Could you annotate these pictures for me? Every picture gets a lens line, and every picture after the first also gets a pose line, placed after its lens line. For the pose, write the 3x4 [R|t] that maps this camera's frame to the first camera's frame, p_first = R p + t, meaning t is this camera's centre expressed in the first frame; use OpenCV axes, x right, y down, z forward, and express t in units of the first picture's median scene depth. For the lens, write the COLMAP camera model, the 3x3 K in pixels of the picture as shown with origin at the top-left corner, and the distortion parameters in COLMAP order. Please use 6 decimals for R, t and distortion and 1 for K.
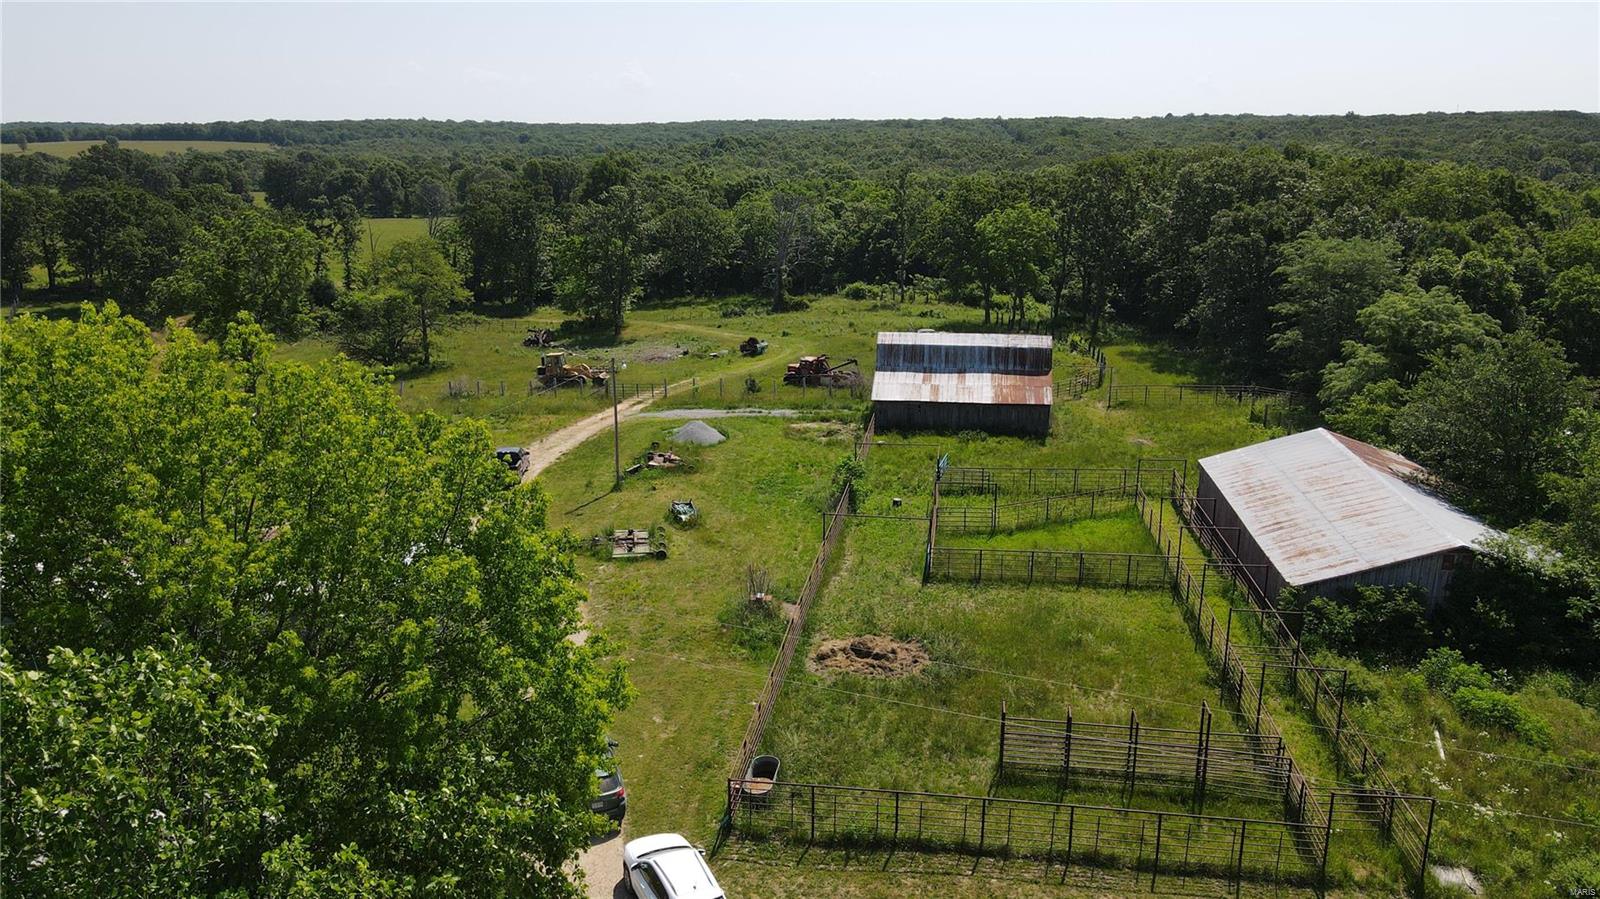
lens RADIAL K [[1176.5, 0, 798.3], [0, 1176.5, 452.5], [0, 0, 1]] dist [-0.002538, 0.029211]
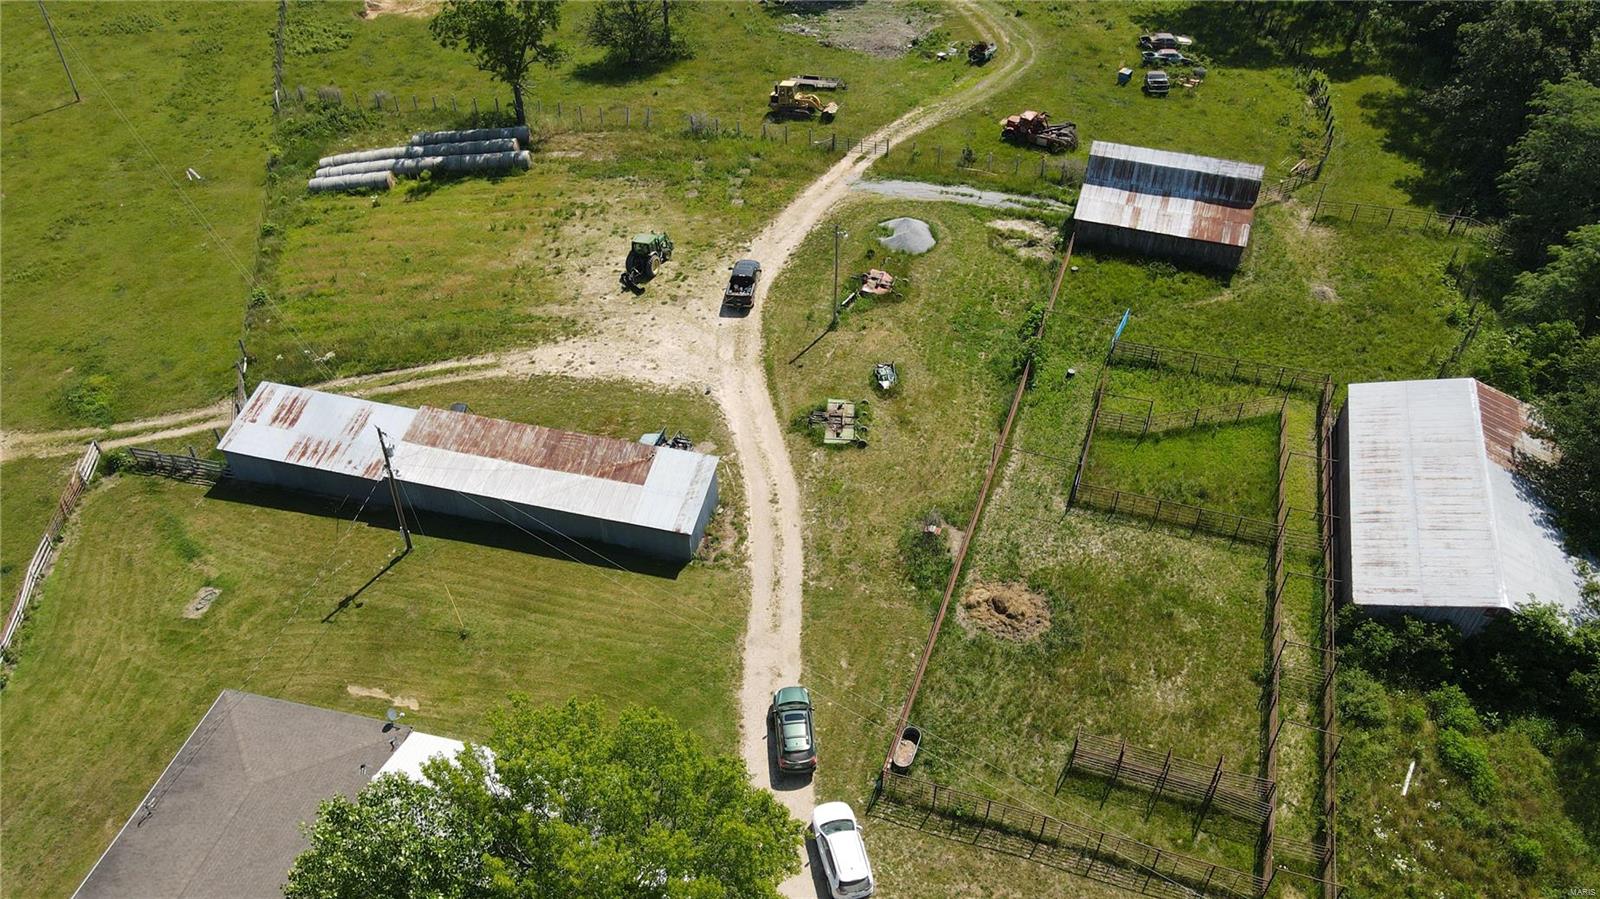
lens RADIAL K [[1176.5, 0, 802.3], [0, 1176.5, 445.4], [0, 0, 1]] dist [-0.002538, 0.029211]
pose [[0.980477, 0.124015, -0.152596, 0.014702], [-0.041453, 0.888957, 0.456112, -0.568417], [0.192216, -0.440881, 0.876742, -0.131675]]
